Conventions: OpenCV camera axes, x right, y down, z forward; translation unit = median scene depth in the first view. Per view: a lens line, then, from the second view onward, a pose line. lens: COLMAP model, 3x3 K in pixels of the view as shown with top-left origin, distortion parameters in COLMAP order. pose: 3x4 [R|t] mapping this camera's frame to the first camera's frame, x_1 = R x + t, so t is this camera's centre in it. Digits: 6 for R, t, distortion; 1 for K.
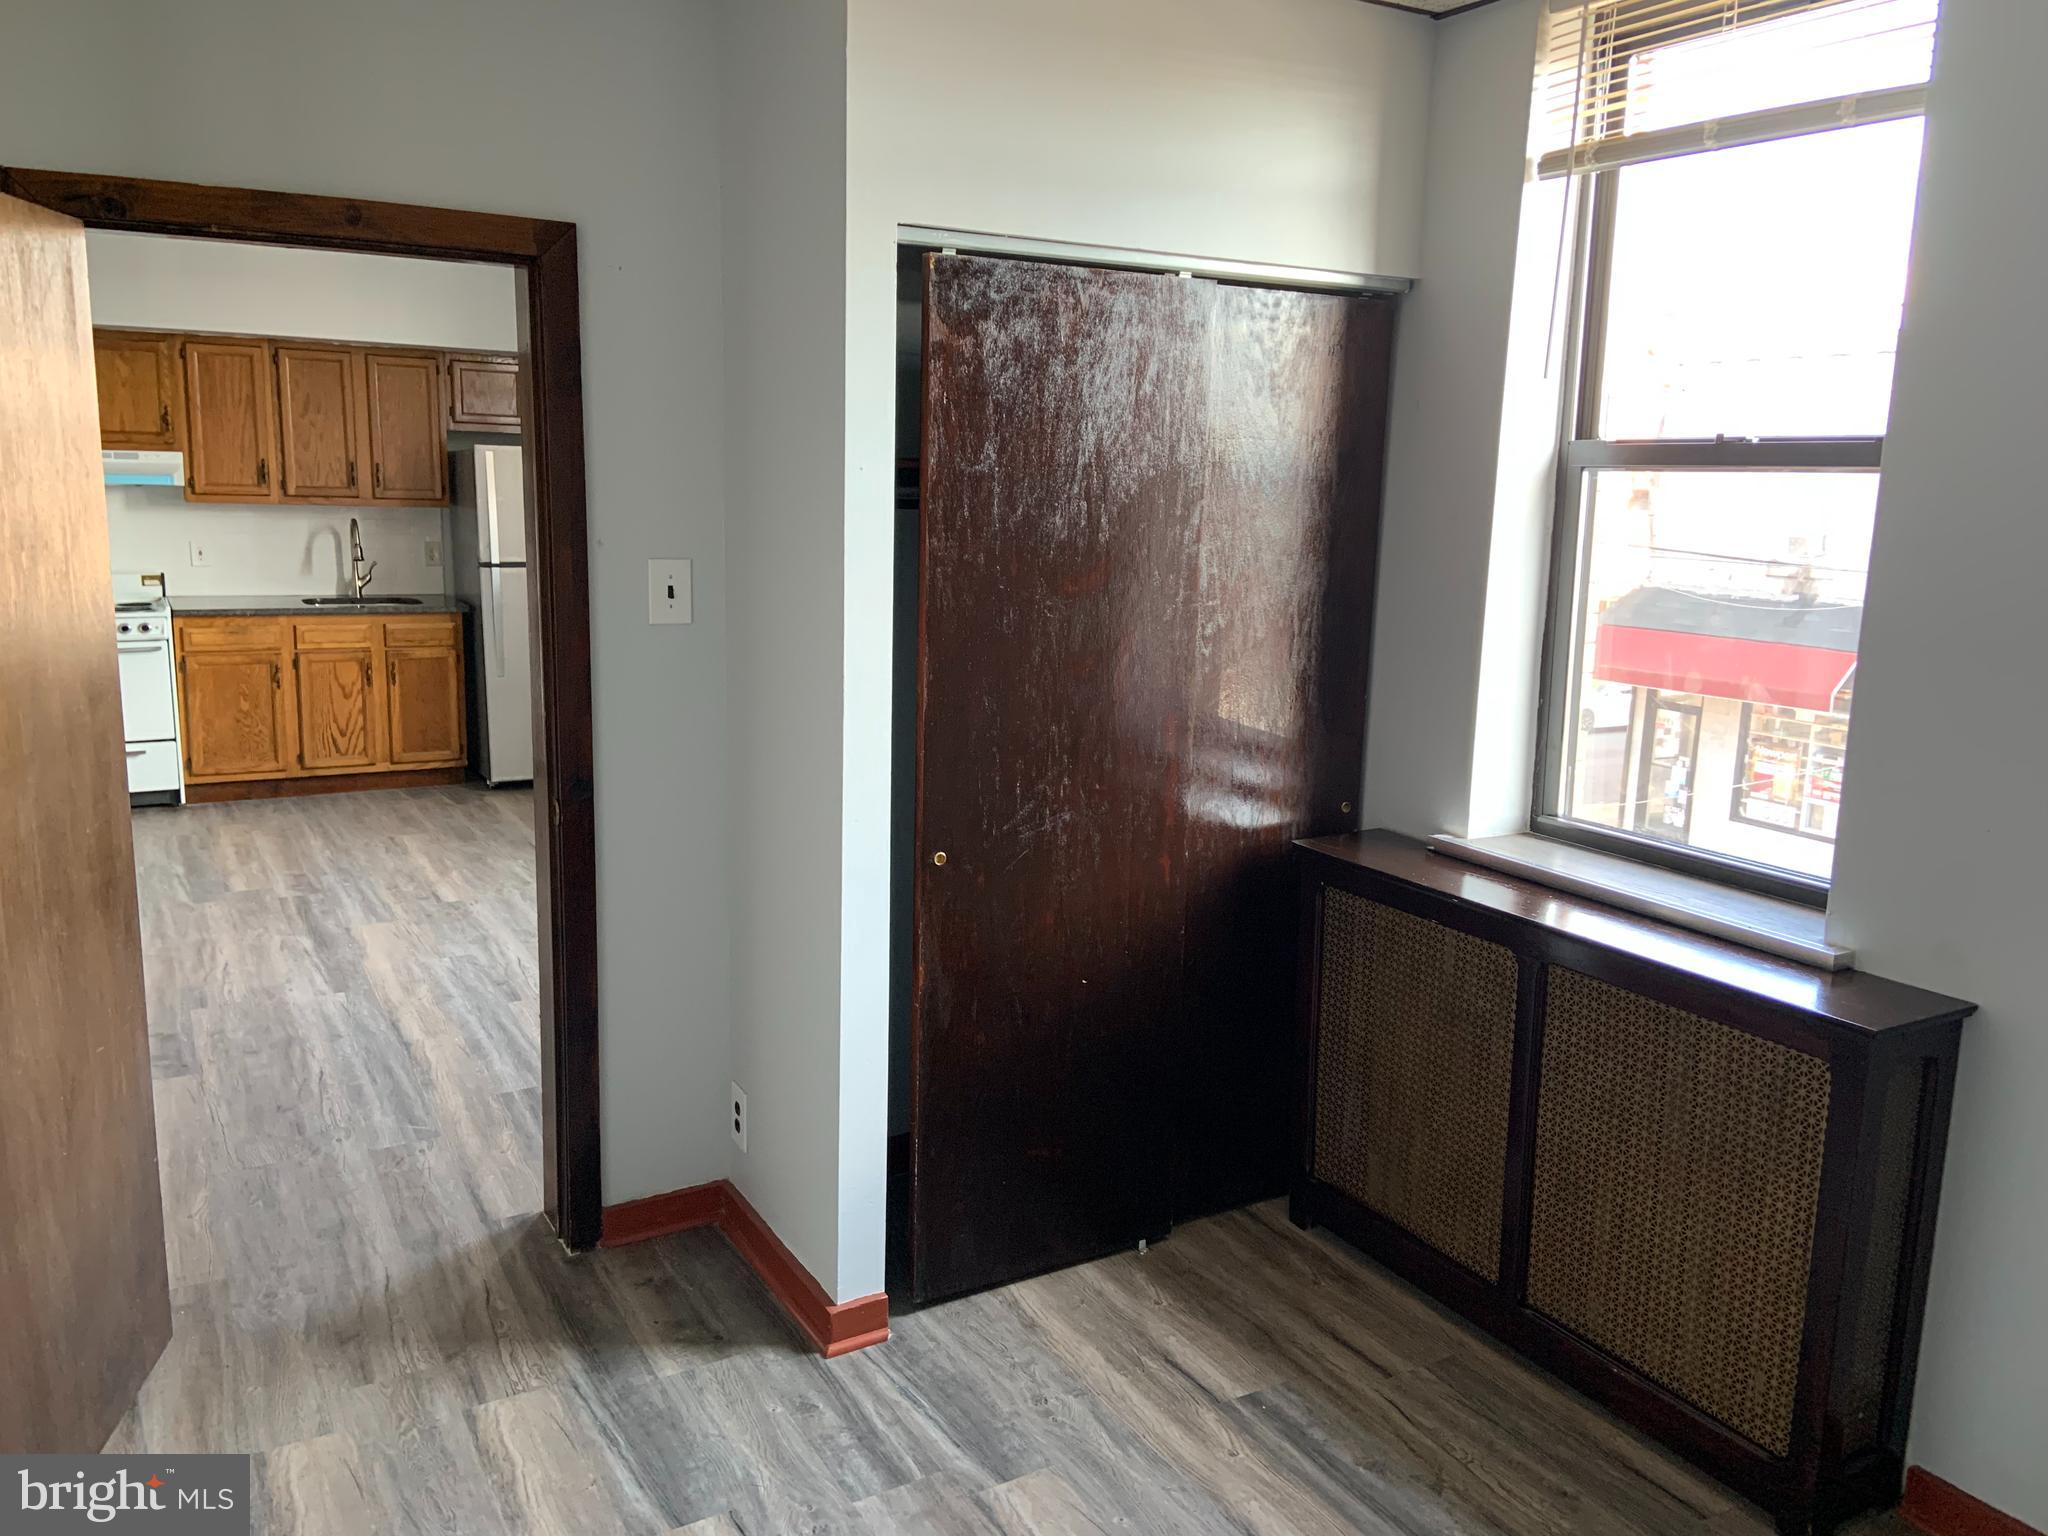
lens RADIAL K [[1543.3, 0, 1040.9], [0, 1543.3, 747.6], [0, 0, 1]] dist [0.116990, -0.149418]
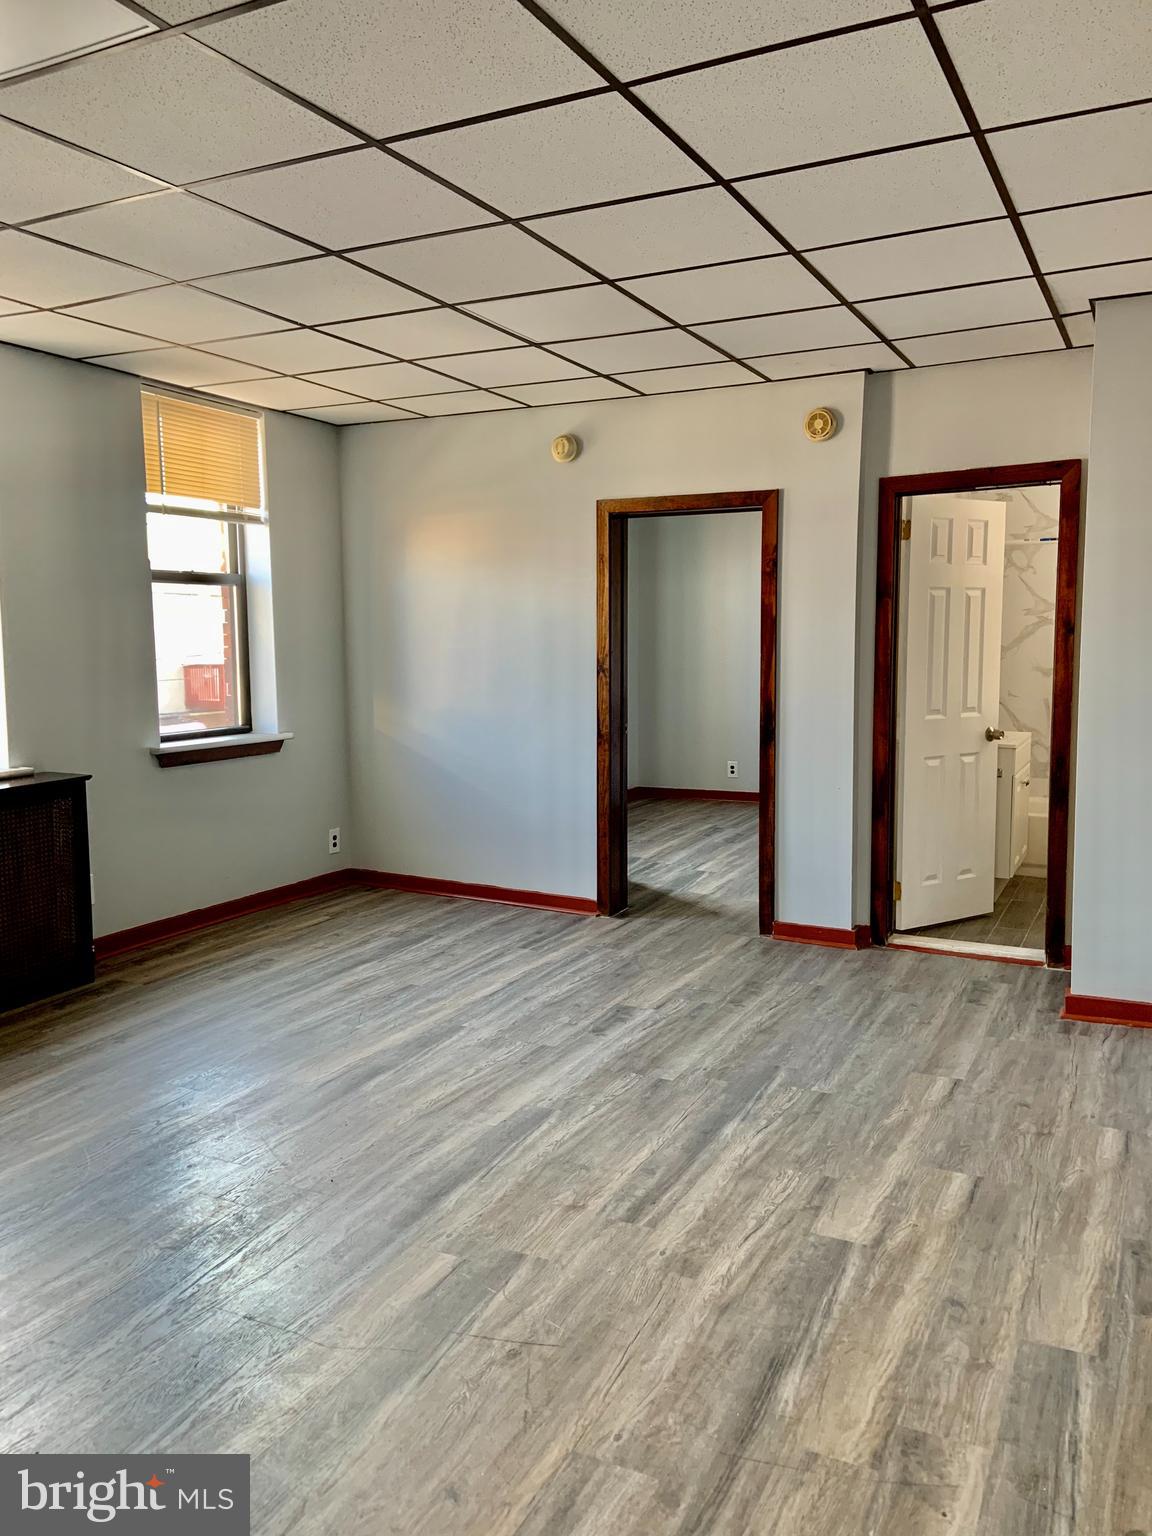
lens RADIAL K [[1157.5, 0, 570.6], [0, 1157.5, 764.2], [0, 0, 1]] dist [0.116990, -0.149418]
pose [[-0.535313, -0.120628, 0.835996, -0.809405], [0.141374, 0.962992, 0.229479, -0.153177], [-0.832738, 0.241031, -0.498448, 0.888694]]
